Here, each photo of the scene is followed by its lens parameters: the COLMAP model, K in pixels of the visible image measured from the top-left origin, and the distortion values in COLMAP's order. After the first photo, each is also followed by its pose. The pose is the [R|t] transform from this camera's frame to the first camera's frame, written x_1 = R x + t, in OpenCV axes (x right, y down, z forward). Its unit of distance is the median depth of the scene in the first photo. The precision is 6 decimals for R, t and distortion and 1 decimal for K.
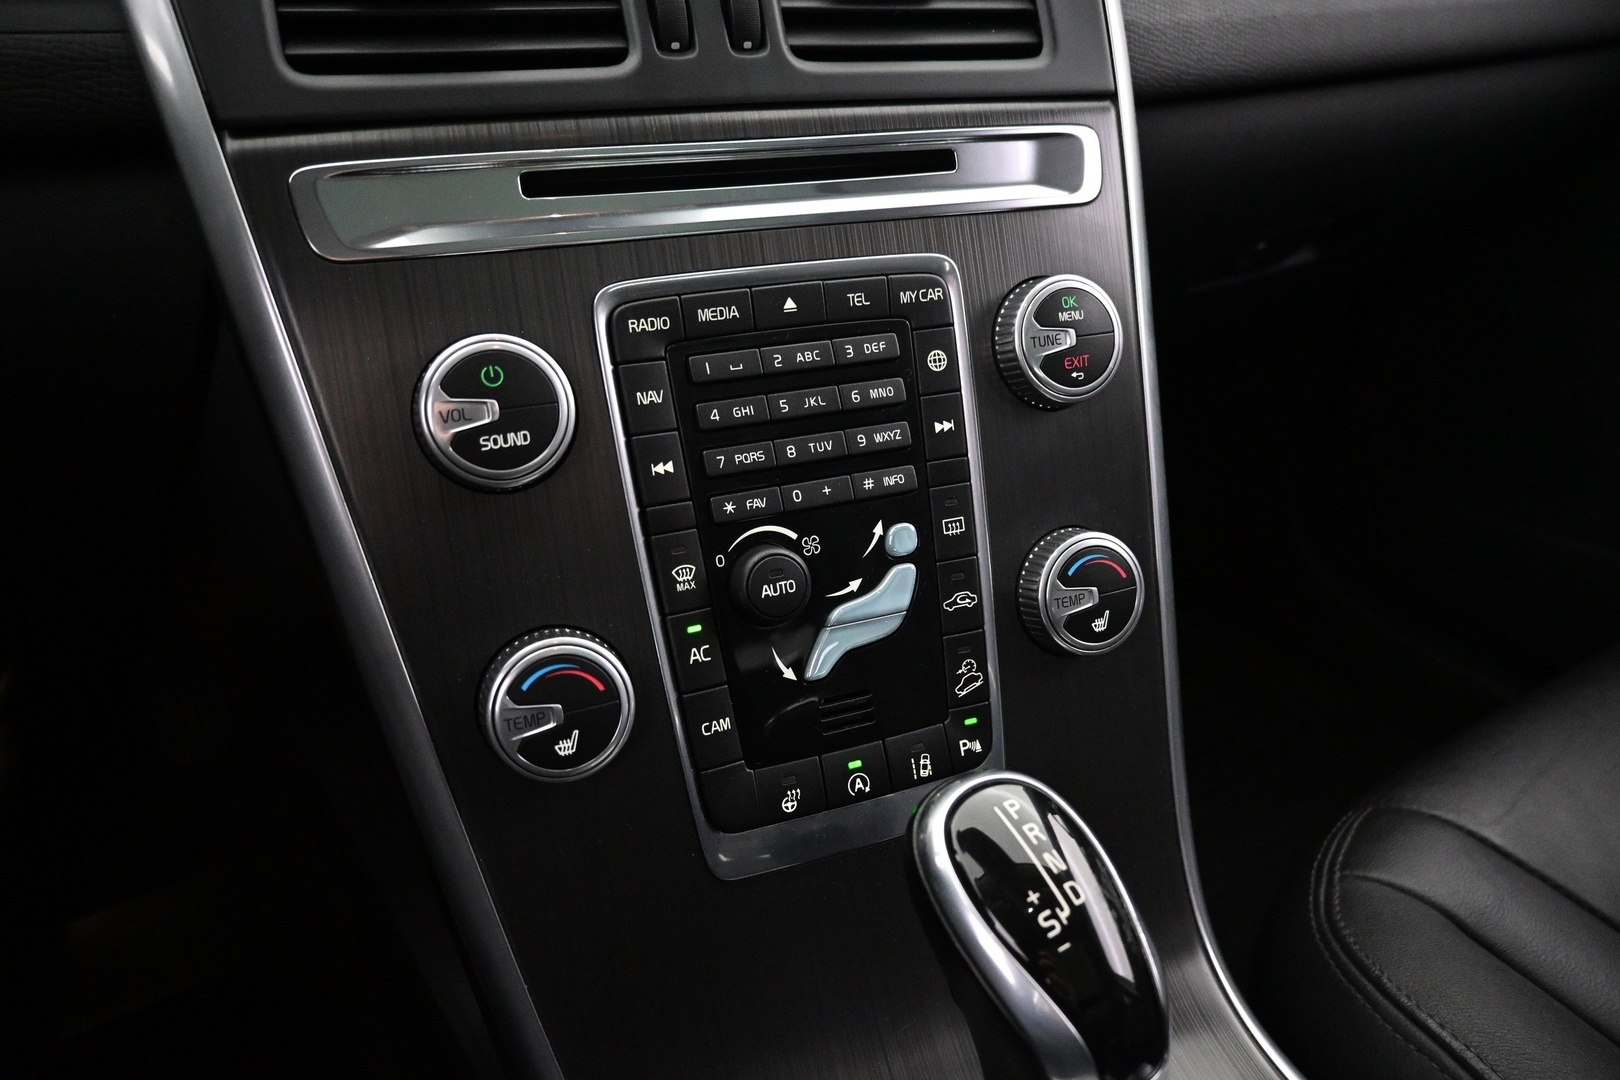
lens RADIAL K [[1097.5, 0, 810.0], [0, 1097.5, 540.0], [0, 0, 1]] dist [-0.004932, 0.002584]
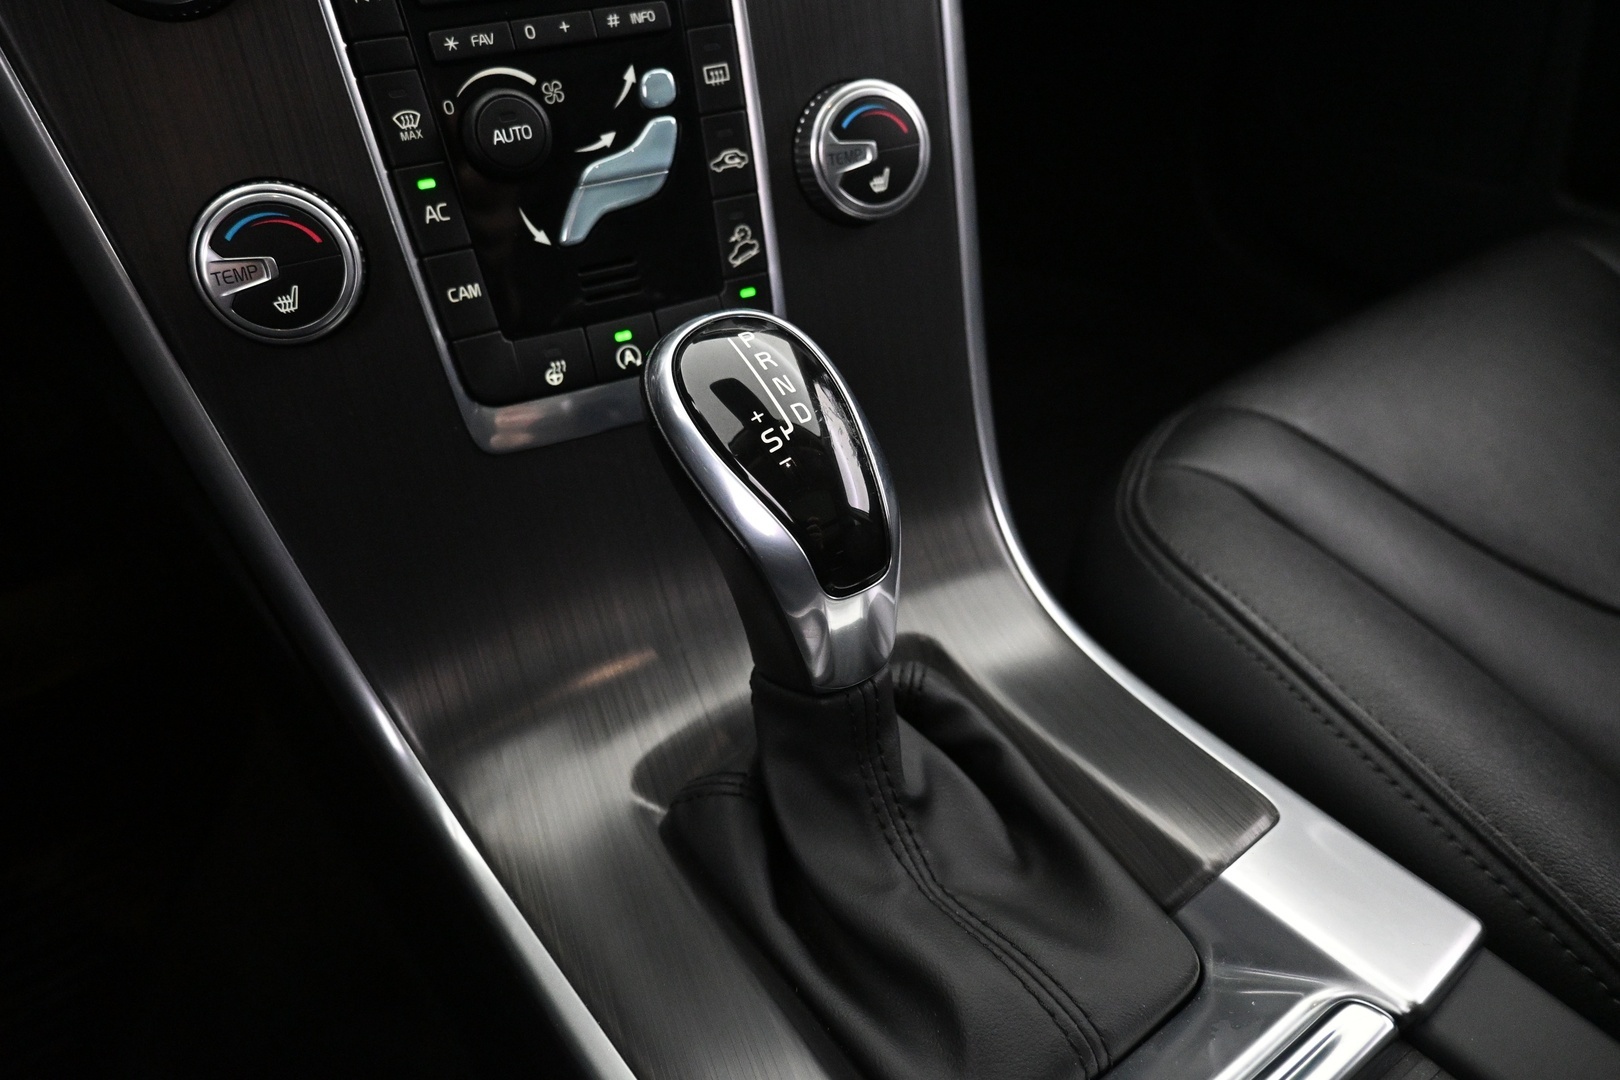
lens RADIAL K [[1097.5, 0, 810.0], [0, 1097.5, 540.0], [0, 0, 1]] dist [-0.004932, 0.002584]
pose [[0.998291, -0.043989, 0.038458, 0.163648], [0.033581, 0.970570, 0.238465, 0.156781], [-0.047816, -0.236766, 0.970389, 0.009463]]
